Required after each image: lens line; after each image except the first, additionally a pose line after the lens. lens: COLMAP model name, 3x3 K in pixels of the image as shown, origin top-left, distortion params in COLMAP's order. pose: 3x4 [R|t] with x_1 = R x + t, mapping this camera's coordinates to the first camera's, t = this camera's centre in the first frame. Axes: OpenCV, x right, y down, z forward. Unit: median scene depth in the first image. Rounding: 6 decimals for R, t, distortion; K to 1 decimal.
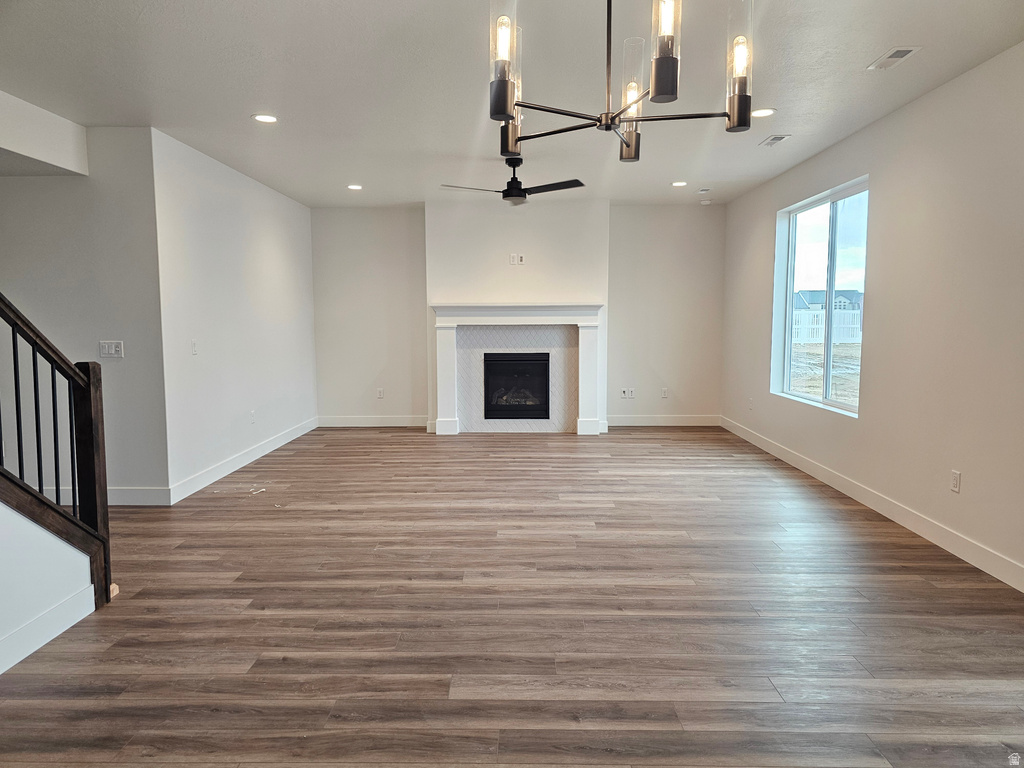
lens RADIAL K [[694.8, 0, 515.4], [0, 694.8, 375.3], [0, 0, 1]] dist [0.046236, -0.029180]
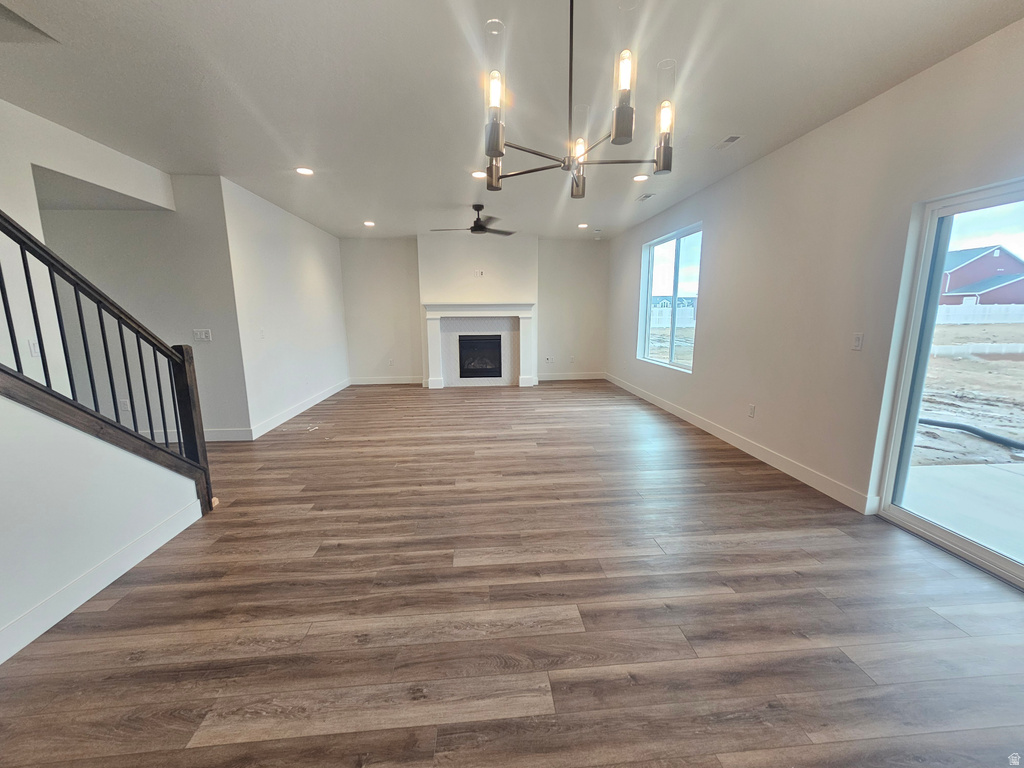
lens RADIAL K [[414.8, 0, 514.5], [0, 414.8, 385.4], [0, 0, 1]] dist [0.003700, 0.000857]
pose [[0.994229, -0.021427, 0.105119, -0.037827], [0.011911, 0.995841, 0.090330, -0.005533], [-0.106618, -0.088557, 0.990349, 0.100665]]
